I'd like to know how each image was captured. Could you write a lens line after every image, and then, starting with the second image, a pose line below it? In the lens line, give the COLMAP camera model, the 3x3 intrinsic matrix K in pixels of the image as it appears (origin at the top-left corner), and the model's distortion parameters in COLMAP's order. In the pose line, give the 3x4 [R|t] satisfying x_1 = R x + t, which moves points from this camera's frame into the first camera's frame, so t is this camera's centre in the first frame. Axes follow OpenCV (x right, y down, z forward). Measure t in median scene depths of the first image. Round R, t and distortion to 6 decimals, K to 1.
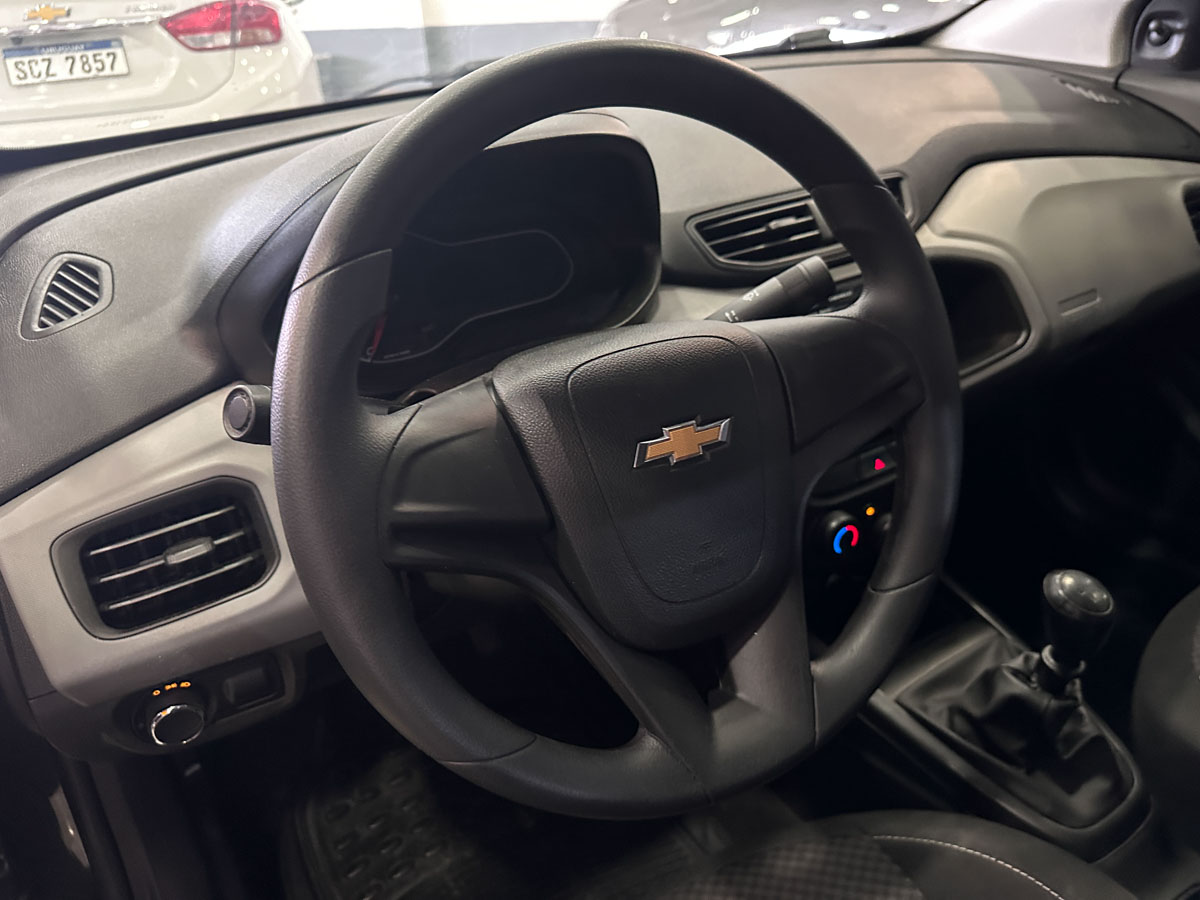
lens RADIAL K [[848.7, 0, 582.7], [0, 848.7, 449.9], [0, 0, 1]] dist [0.005926, -0.018980]
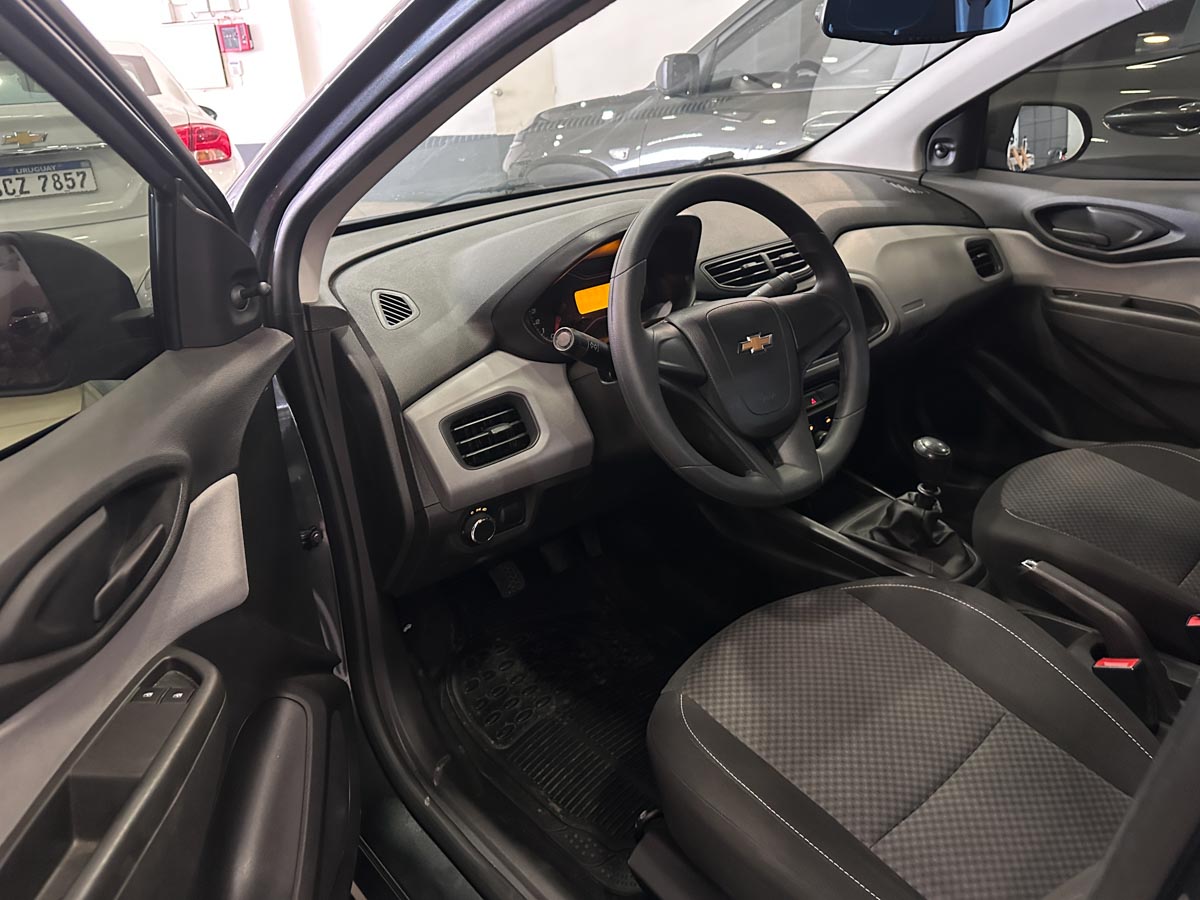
lens RADIAL K [[848.7, 0, 573.8], [0, 848.7, 439.5], [0, 0, 1]] dist [0.005926, -0.018980]
pose [[0.989070, -0.063959, 0.132851, -0.396039], [0.078943, 0.990706, -0.110767, 0.267033], [-0.124532, 0.120044, 0.984927, -0.668436]]
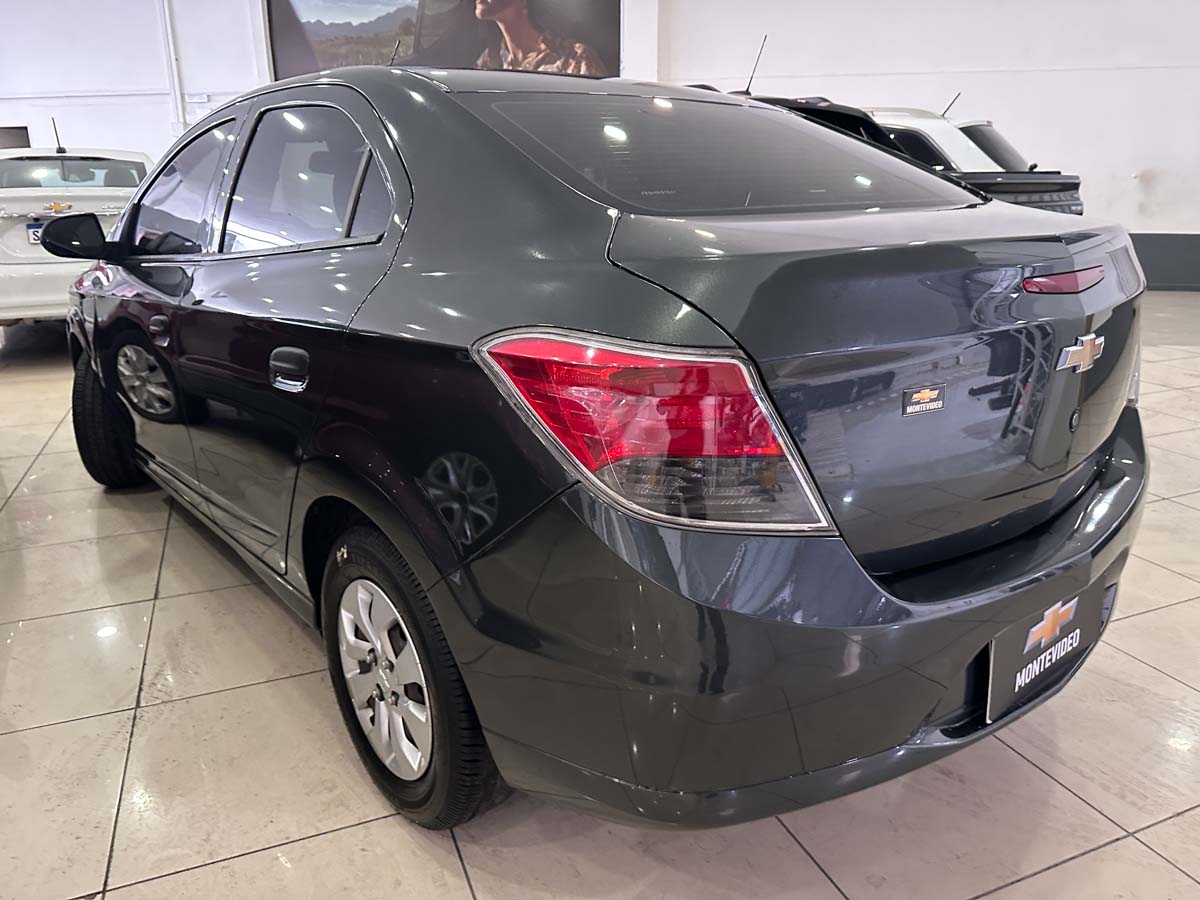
lens RADIAL K [[848.7, 0, 595.6], [0, 848.7, 453.2], [0, 0, 1]] dist [0.005926, -0.018980]
pose [[0.988263, 0.000384, 0.152758, 1.119921], [0.033867, 0.974560, -0.221554, 2.071997], [-0.148957, 0.224128, 0.963109, -3.802506]]
